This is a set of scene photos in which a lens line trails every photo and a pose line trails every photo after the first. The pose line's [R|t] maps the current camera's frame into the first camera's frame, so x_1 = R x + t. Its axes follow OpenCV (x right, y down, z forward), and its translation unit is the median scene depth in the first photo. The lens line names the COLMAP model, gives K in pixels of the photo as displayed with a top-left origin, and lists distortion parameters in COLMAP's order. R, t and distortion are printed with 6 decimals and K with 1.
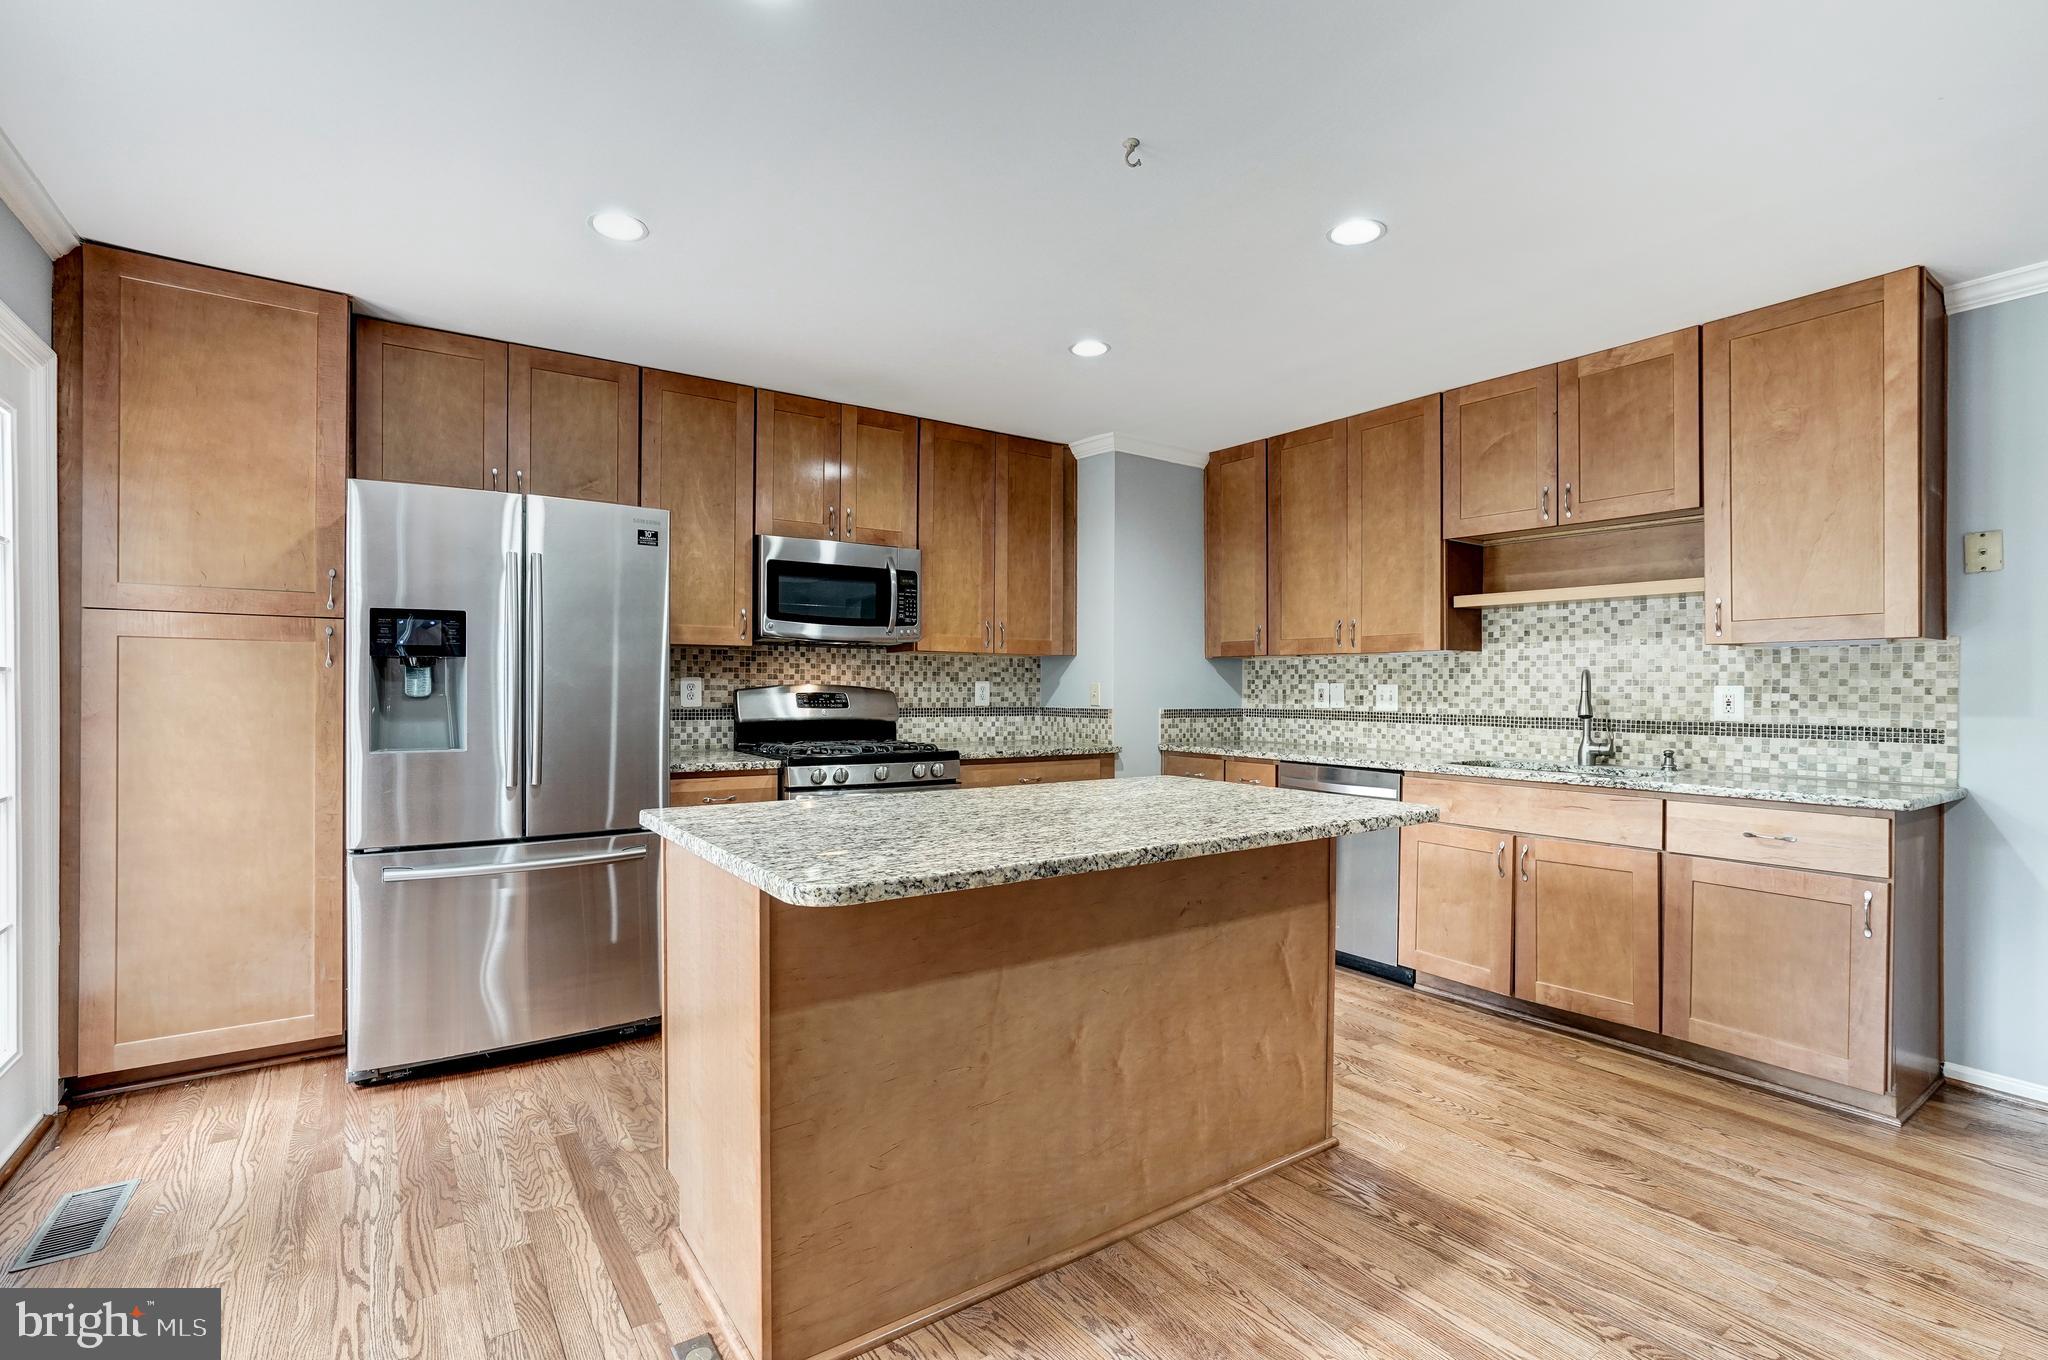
lens RADIAL K [[938.6, 0, 1009.7], [0, 938.6, 692.2], [0, 0, 1]] dist [-0.046504, 0.025551]
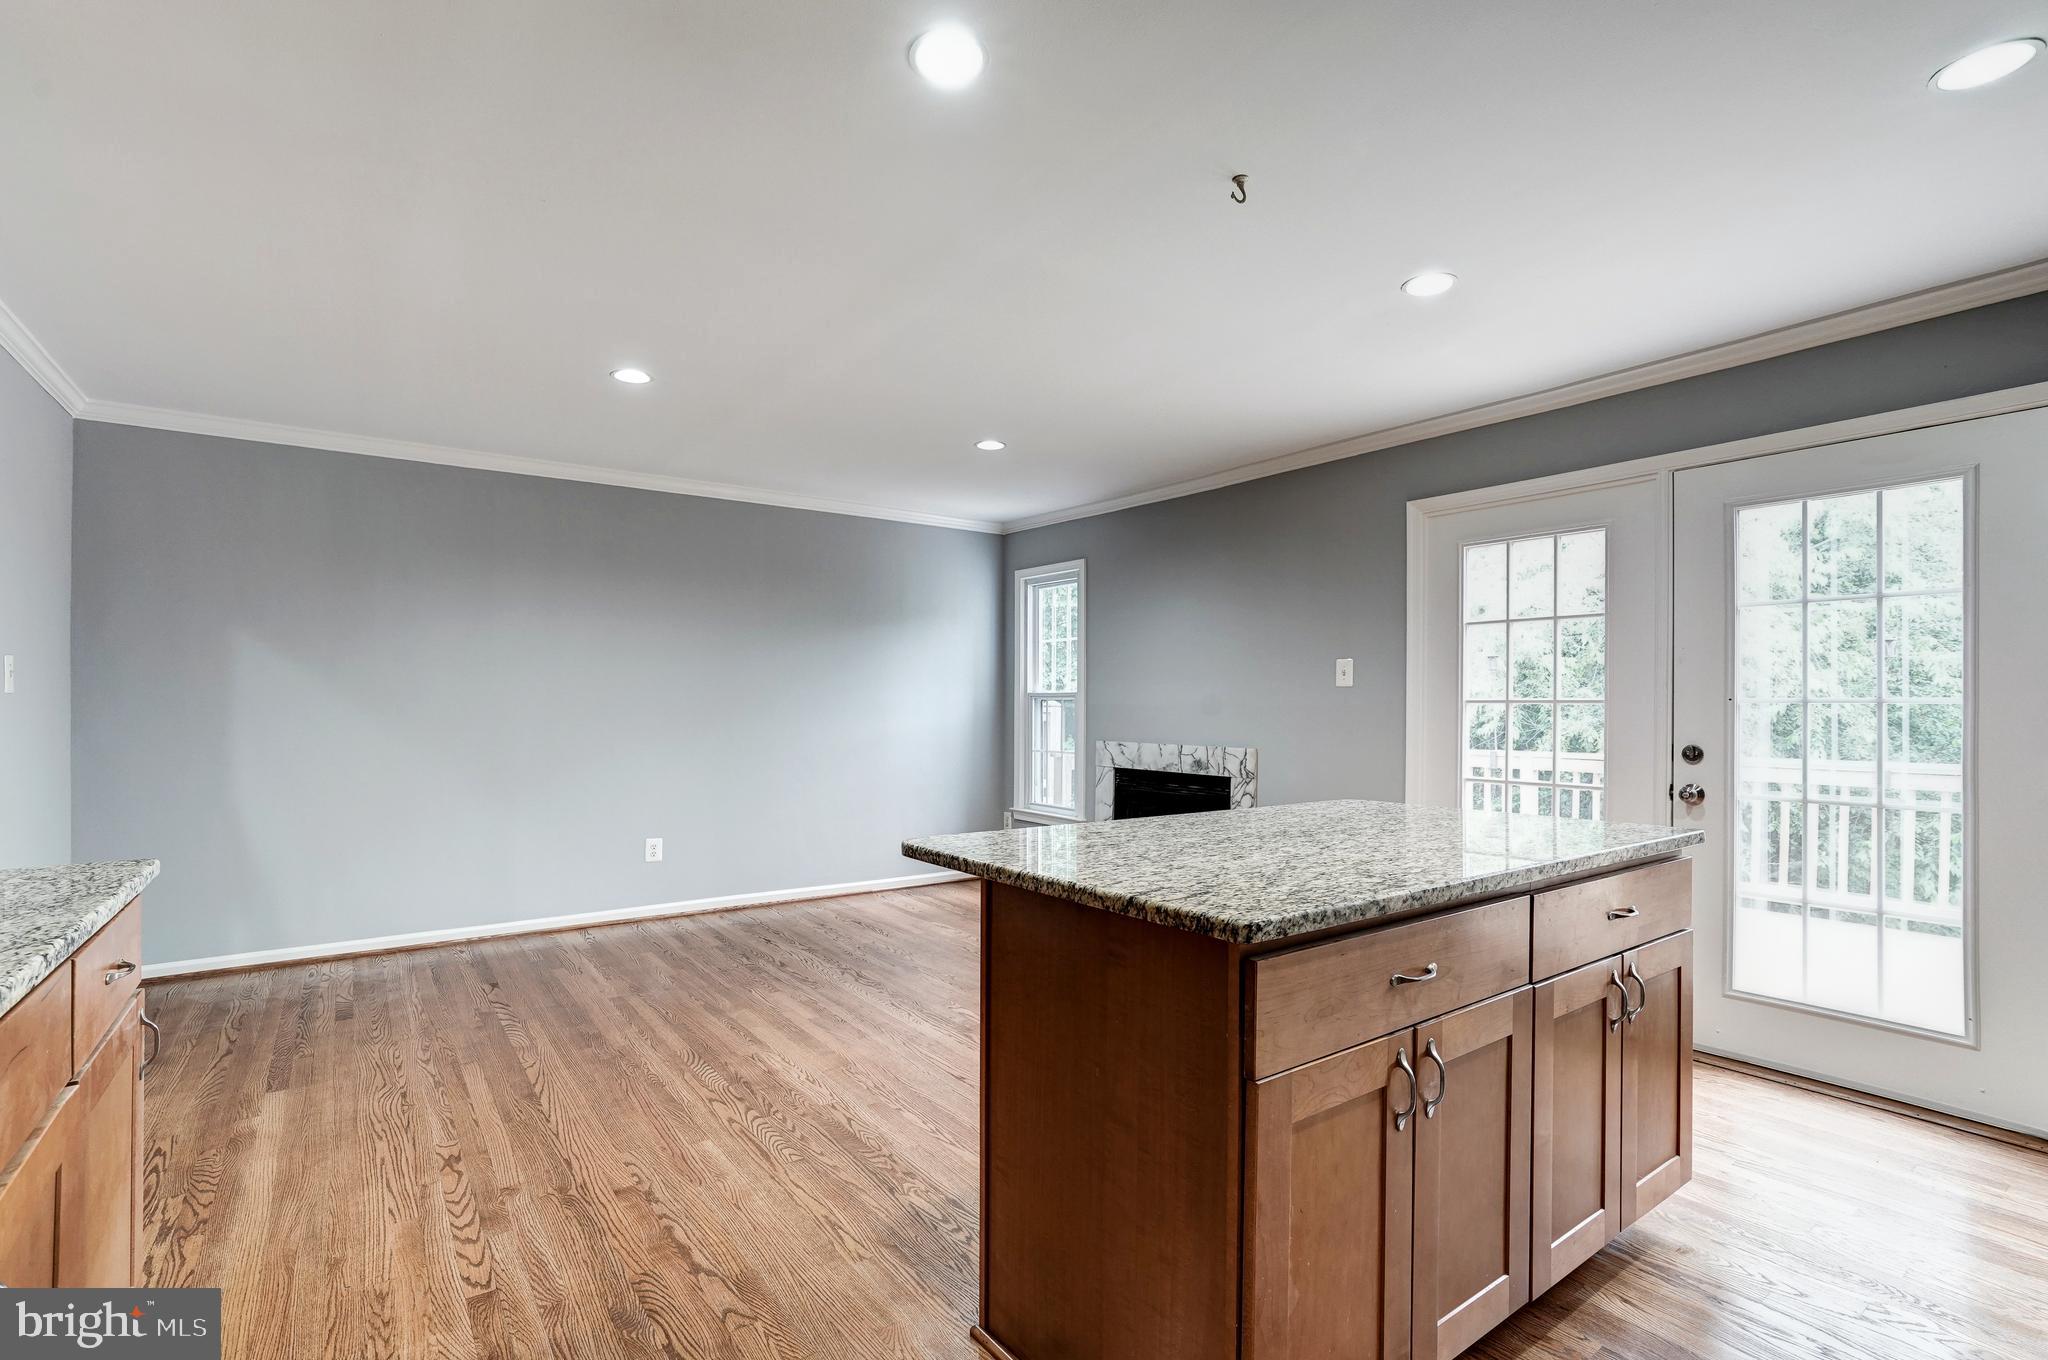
lens RADIAL K [[935.1, 0, 1008.2], [0, 935.1, 703.1], [0, 0, 1]] dist [-0.052002, 0.030442]
pose [[-0.999776, -0.008414, -0.019439, 0.218640], [-0.008398, 0.999964, -0.000919, -0.003595], [0.019446, -0.000756, -0.999811, 1.092736]]
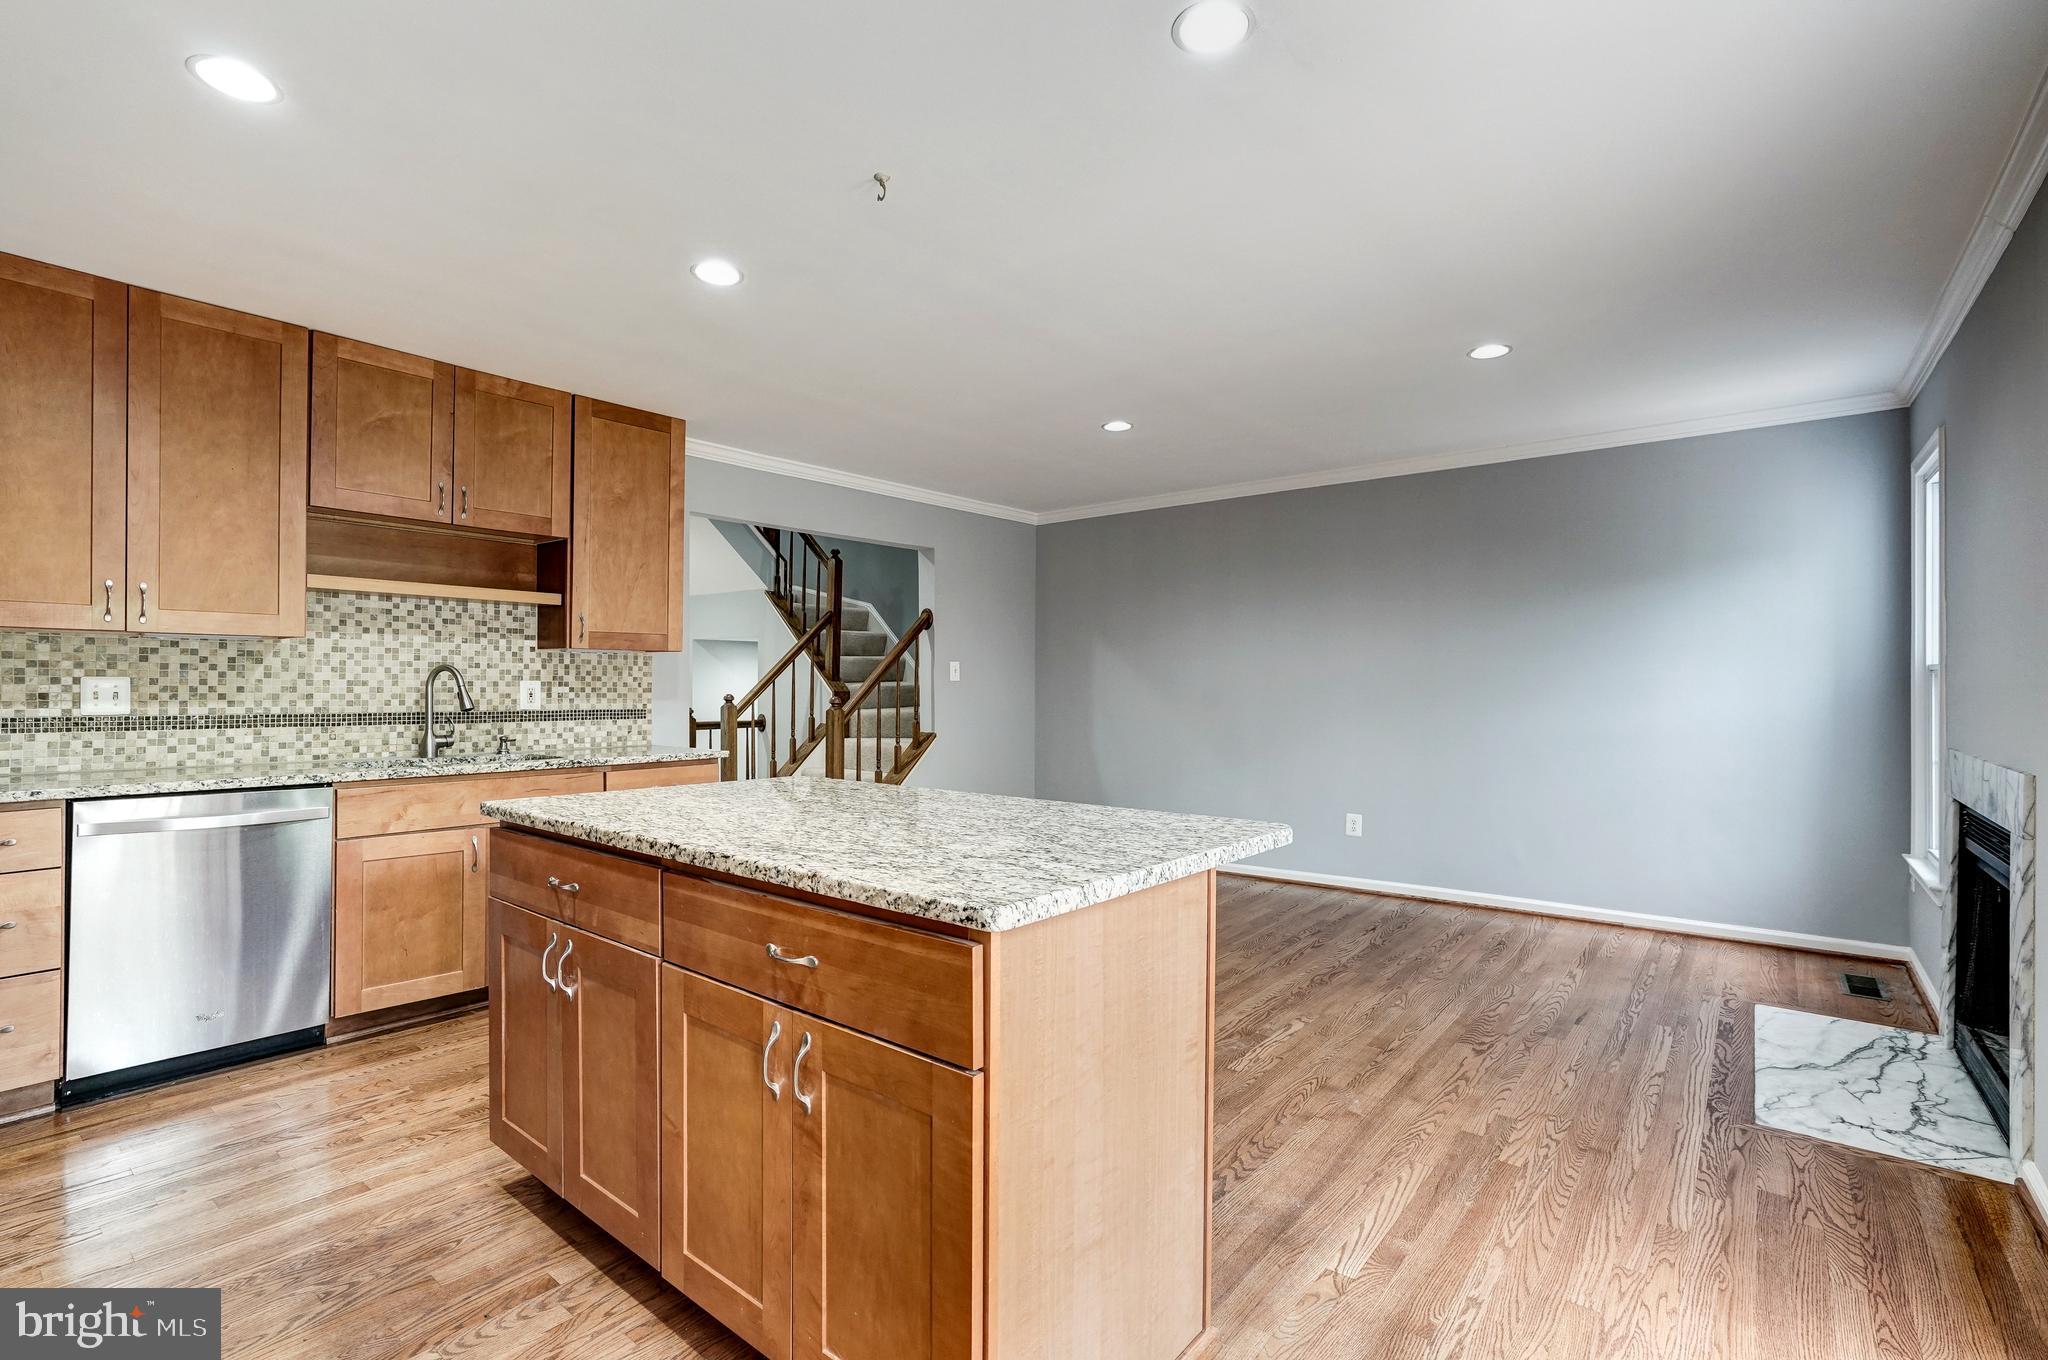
lens RADIAL K [[938.6, 0, 1009.7], [0, 938.6, 692.2], [0, 0, 1]] dist [-0.046504, 0.025551]
pose [[-0.275112, -0.011715, 0.961341, -0.510919], [-0.000230, 0.999927, 0.012119, -0.005997], [-0.961412, 0.003113, -0.275094, 0.625478]]
